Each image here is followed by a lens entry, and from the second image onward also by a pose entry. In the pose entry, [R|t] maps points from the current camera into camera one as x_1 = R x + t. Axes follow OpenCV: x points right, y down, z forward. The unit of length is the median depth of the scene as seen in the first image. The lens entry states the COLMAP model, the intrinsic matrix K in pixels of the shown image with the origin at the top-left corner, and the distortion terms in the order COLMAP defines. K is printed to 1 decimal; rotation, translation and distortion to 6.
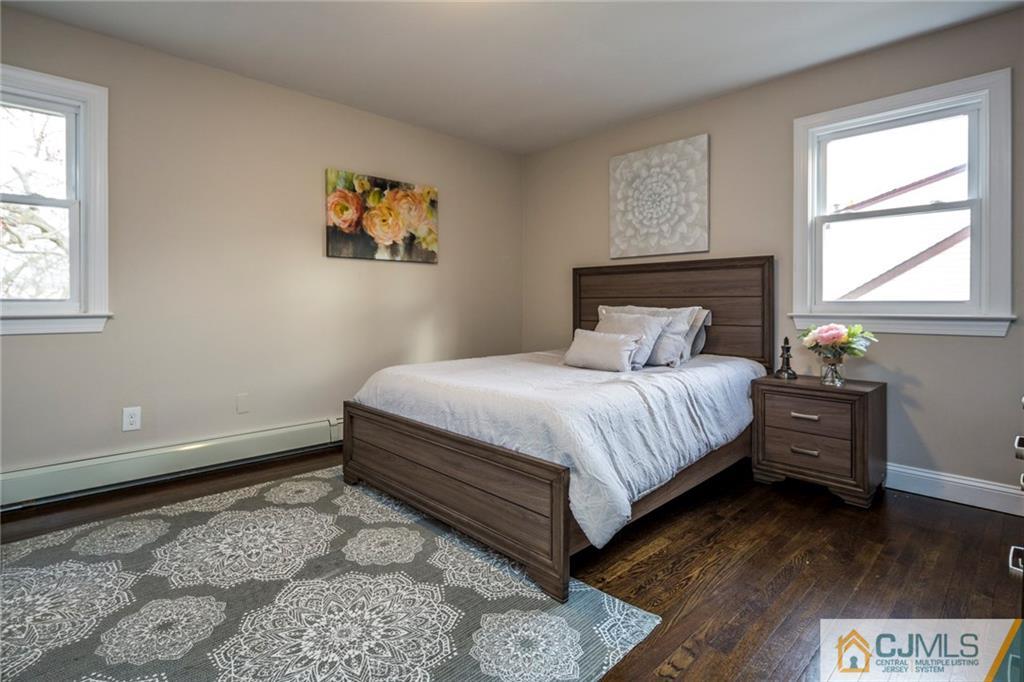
lens RADIAL K [[503.8, 0, 513.9], [0, 503.8, 304.2], [0, 0, 1]] dist [-0.001711, -0.002899]
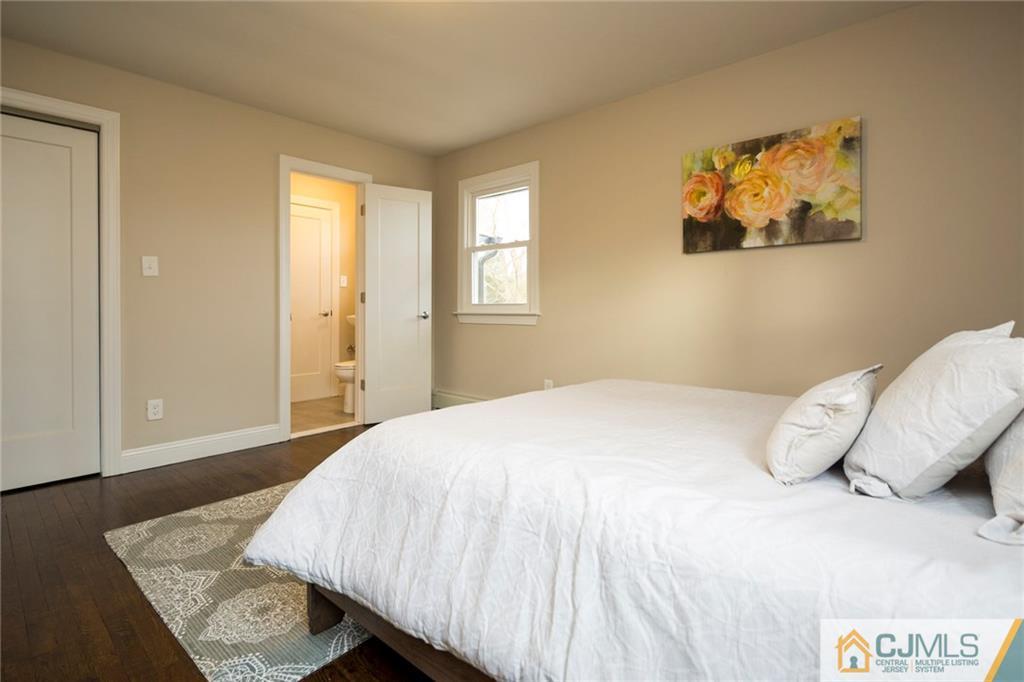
lens RADIAL K [[503.8, 0, 513.5], [0, 503.8, 309.5], [0, 0, 1]] dist [-0.001711, -0.002899]
pose [[0.047052, 0.002242, -0.998890, 0.474037], [-0.001560, 0.999996, 0.002171, 0.002908], [0.998891, 0.001456, 0.047056, 0.611777]]
